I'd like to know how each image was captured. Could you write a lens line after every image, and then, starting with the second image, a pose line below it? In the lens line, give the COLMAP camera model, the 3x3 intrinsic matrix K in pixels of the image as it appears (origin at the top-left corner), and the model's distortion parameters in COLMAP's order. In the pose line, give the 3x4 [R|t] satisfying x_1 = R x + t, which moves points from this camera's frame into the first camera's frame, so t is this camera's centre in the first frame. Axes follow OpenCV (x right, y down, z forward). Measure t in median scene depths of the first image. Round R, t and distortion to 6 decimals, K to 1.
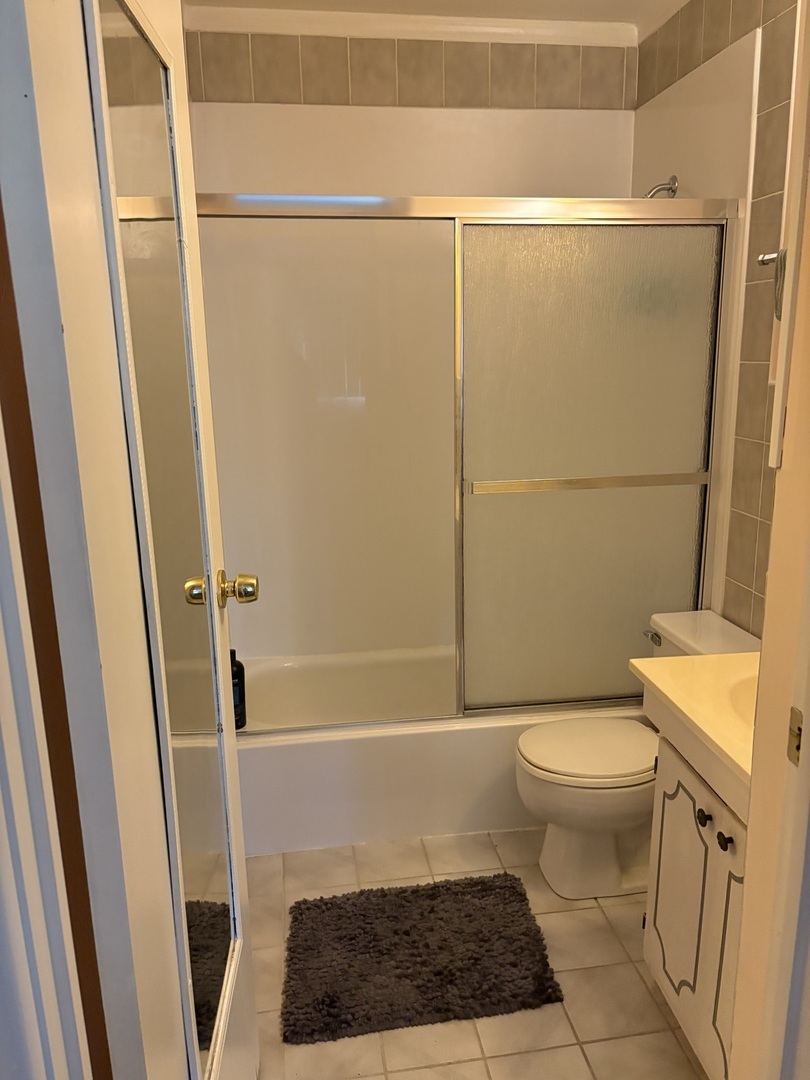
lens RADIAL K [[824.3, 0, 405.5], [0, 824.3, 538.1], [0, 0, 1]] dist [0.039391, -0.047878]
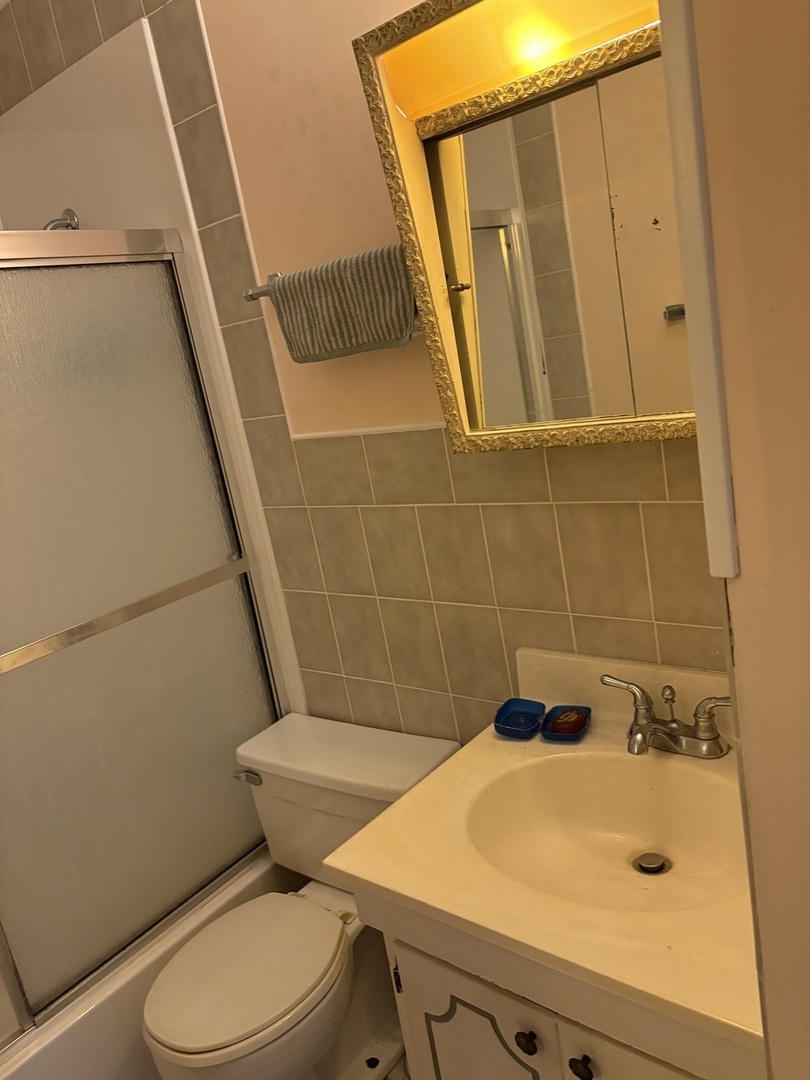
lens RADIAL K [[853.3, 0, 403.4], [0, 853.3, 528.6], [0, 0, 1]] dist [0.054775, -0.054527]
pose [[0.731924, -0.262360, 0.628852, -0.040233], [0.316459, 0.948214, 0.027272, -0.079674], [-0.603442, 0.179045, 0.777046, 0.254005]]
